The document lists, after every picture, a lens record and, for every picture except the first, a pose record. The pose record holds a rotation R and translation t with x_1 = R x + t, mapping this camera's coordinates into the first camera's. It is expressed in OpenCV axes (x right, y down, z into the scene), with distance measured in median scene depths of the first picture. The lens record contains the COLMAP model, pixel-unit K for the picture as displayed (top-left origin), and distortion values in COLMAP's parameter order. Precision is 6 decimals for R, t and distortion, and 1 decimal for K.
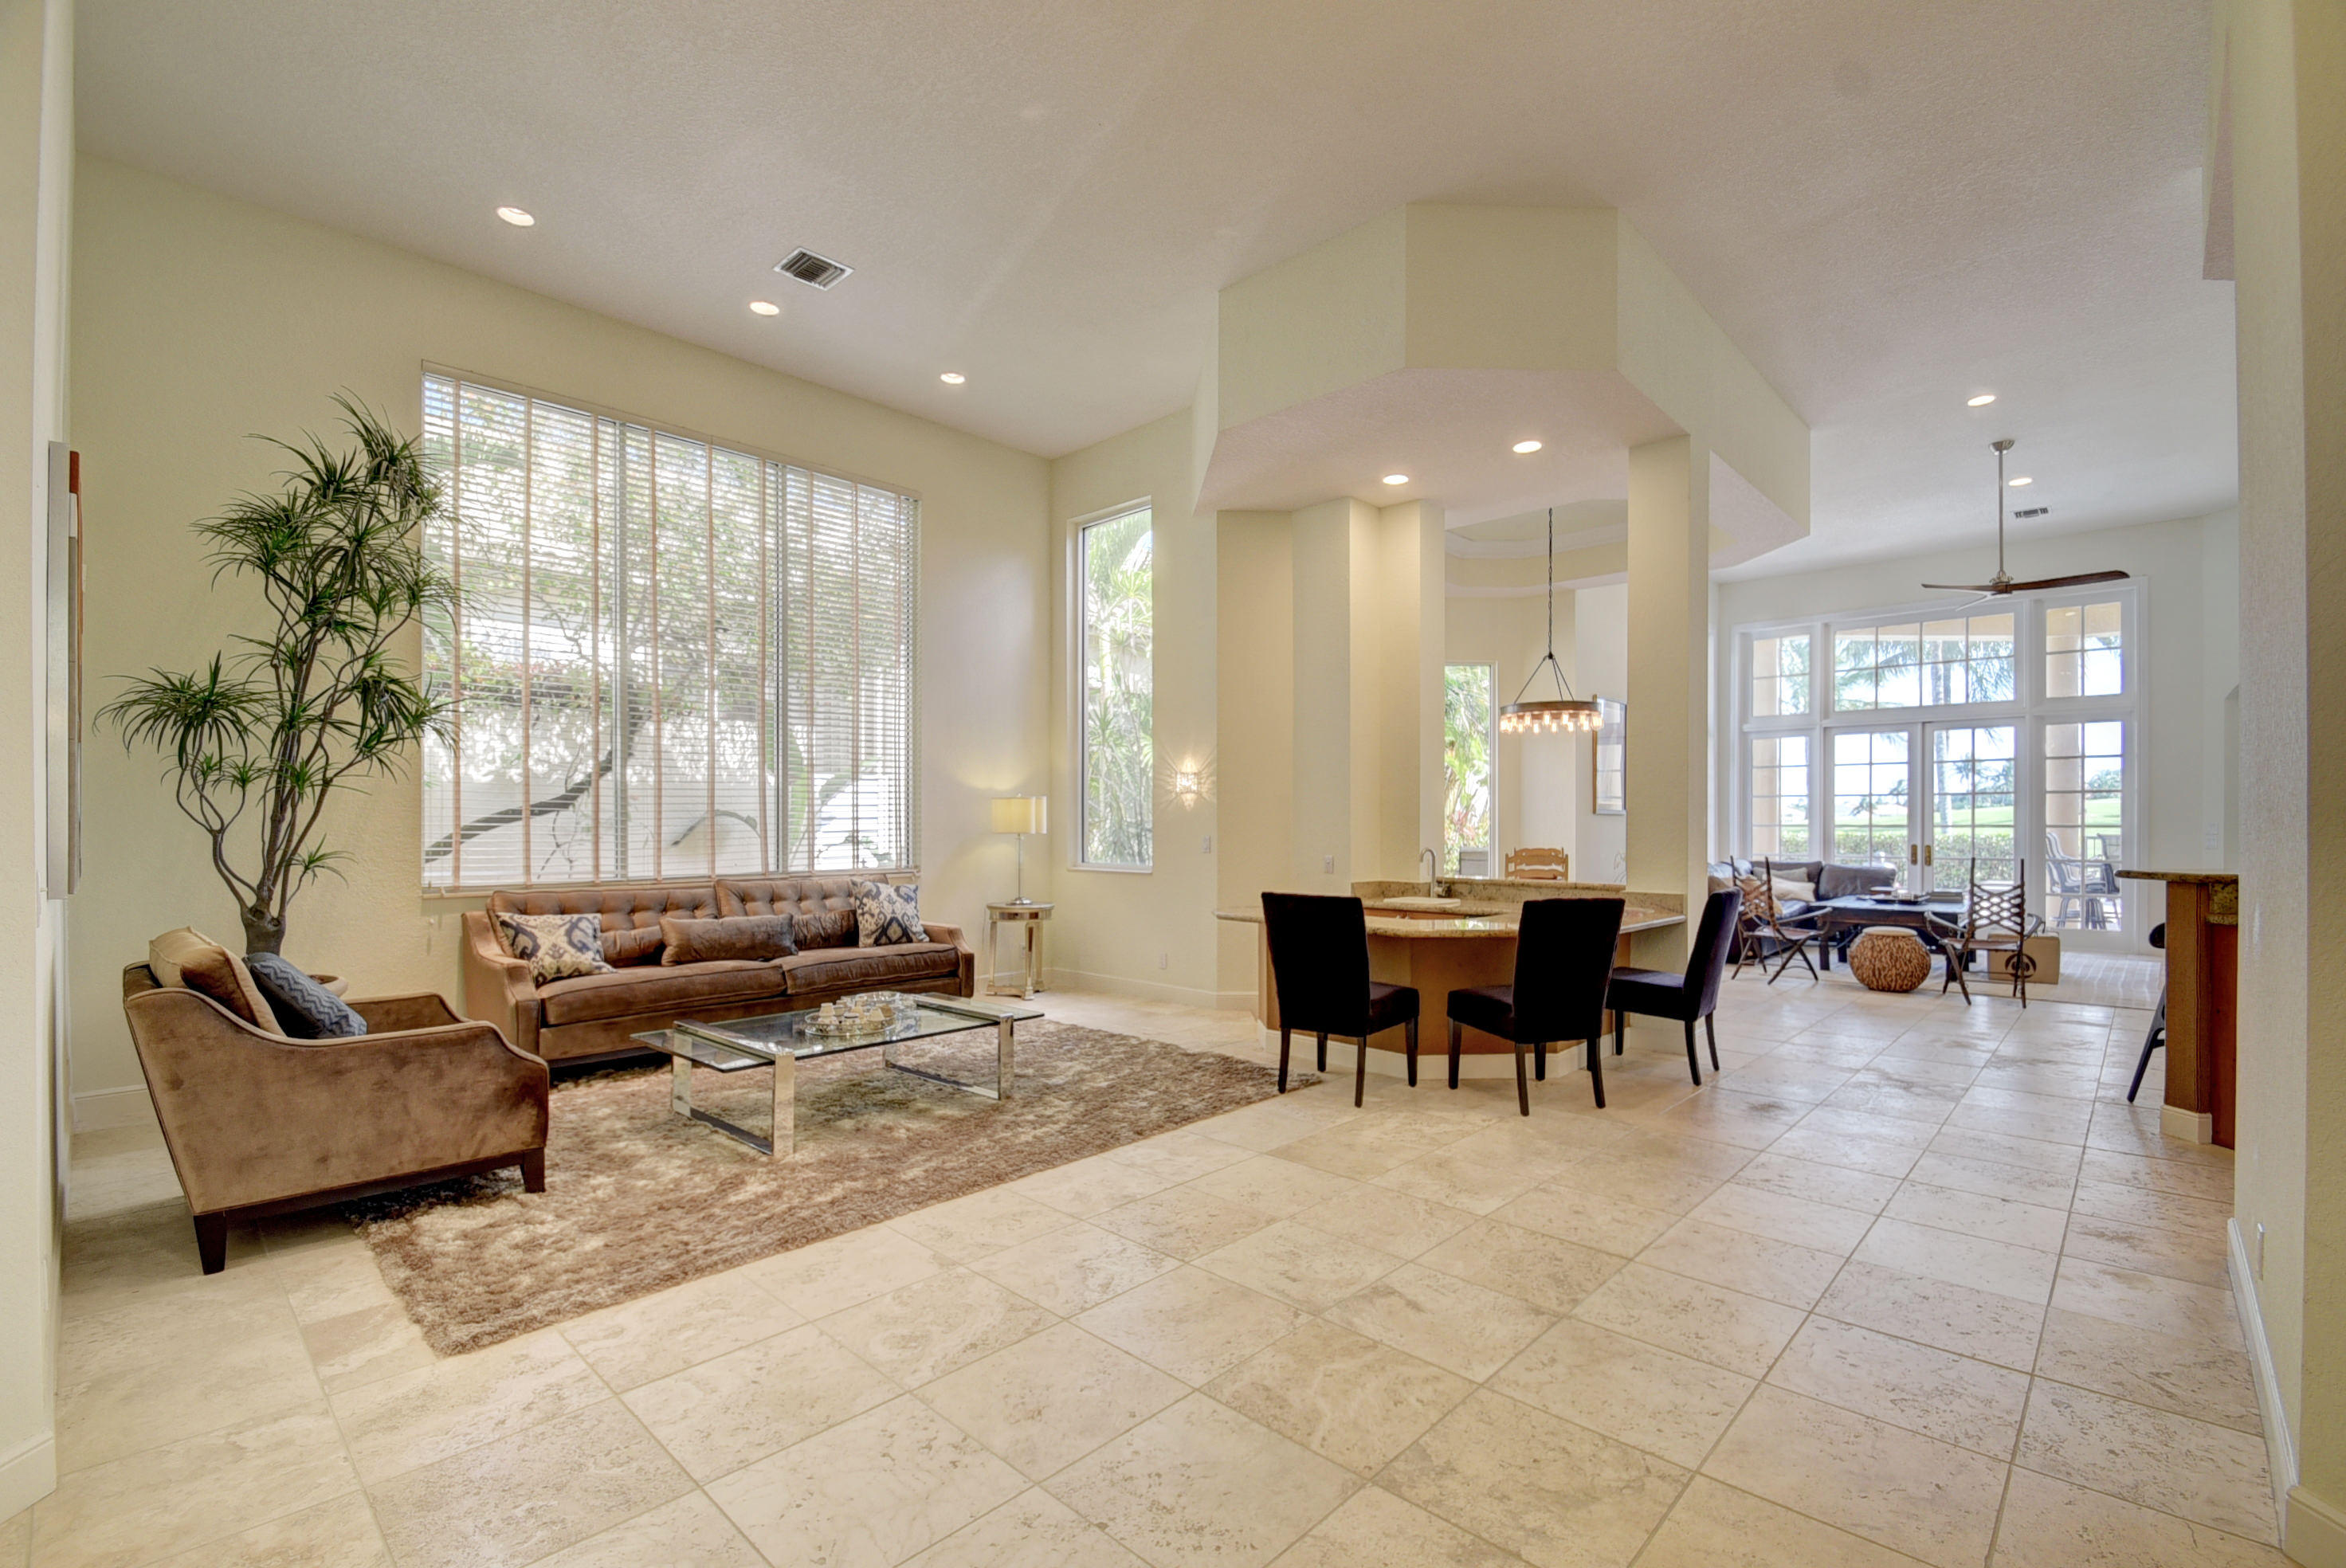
lens RADIAL K [[1027.4, 0, 1181.9], [0, 1027.4, 824.7], [0, 0, 1]] dist [0.008211, -0.013378]
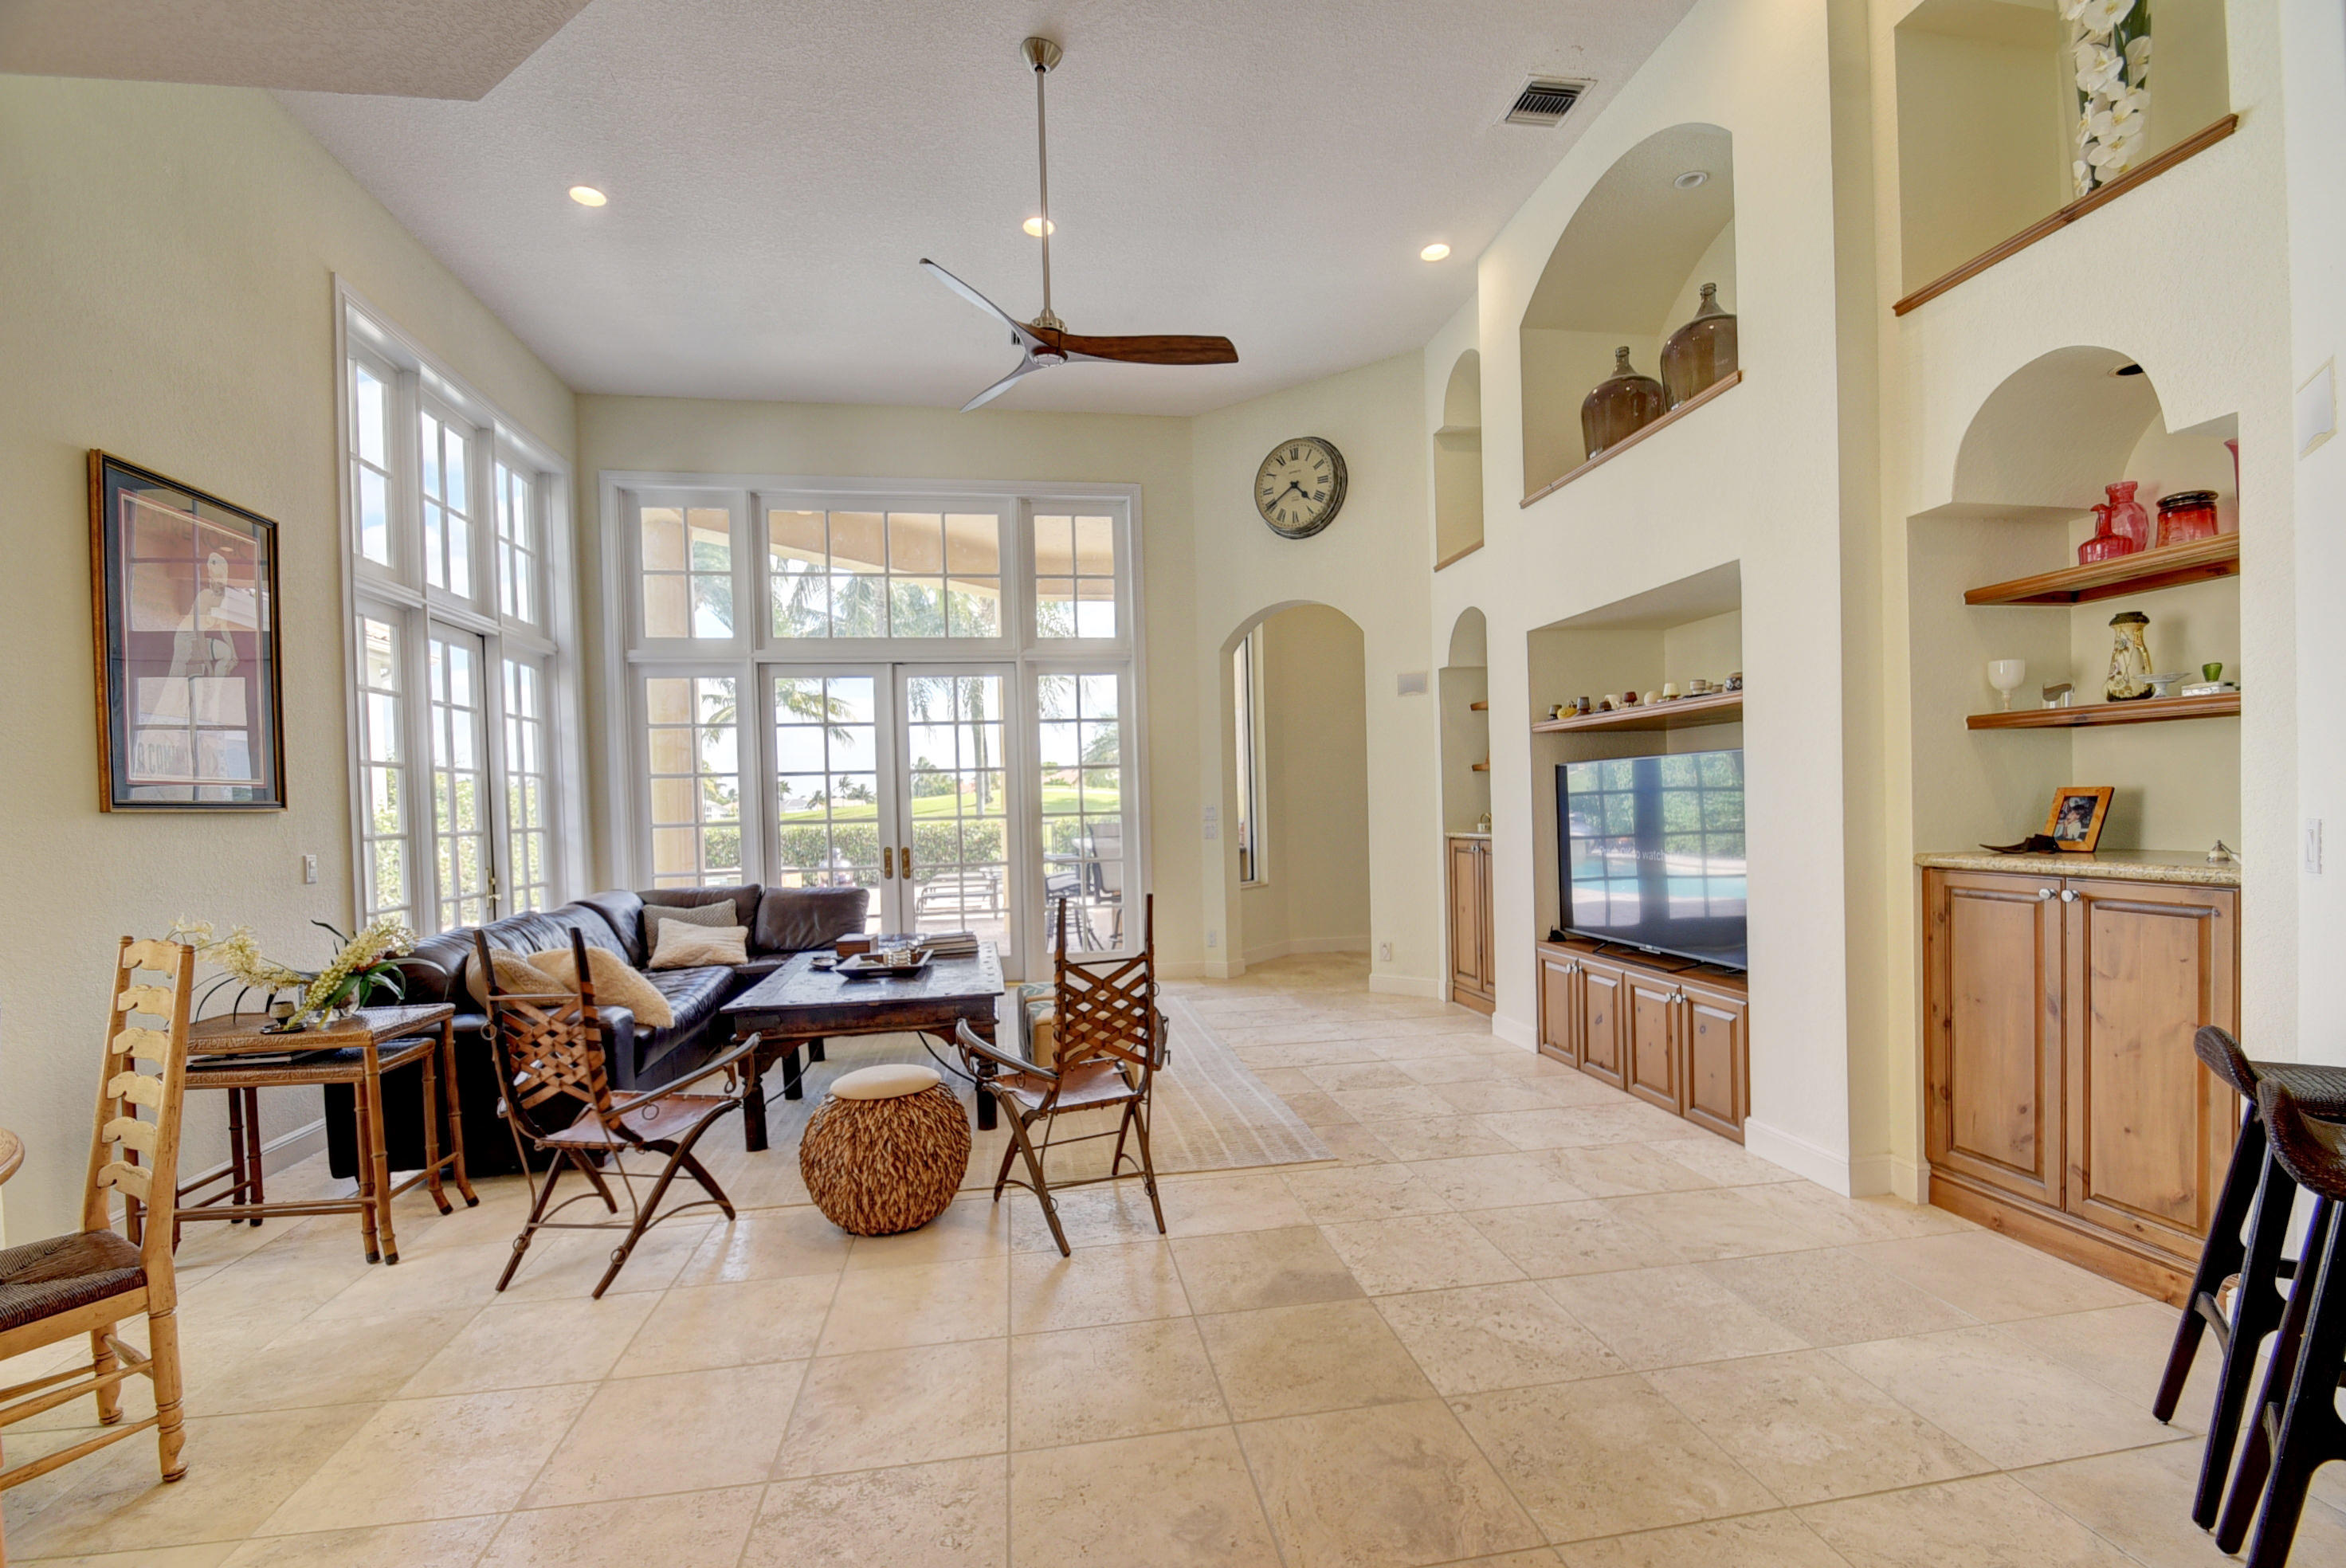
lens RADIAL K [[1027.4, 0, 1181.9], [0, 1027.4, 824.7], [0, 0, 1]] dist [0.008211, -0.013378]
pose [[0.602618, -0.034885, 0.797267, 0.635143], [0.030399, 0.999322, 0.020748, -0.006688], [-0.797451, 0.011733, 0.603270, 0.958011]]
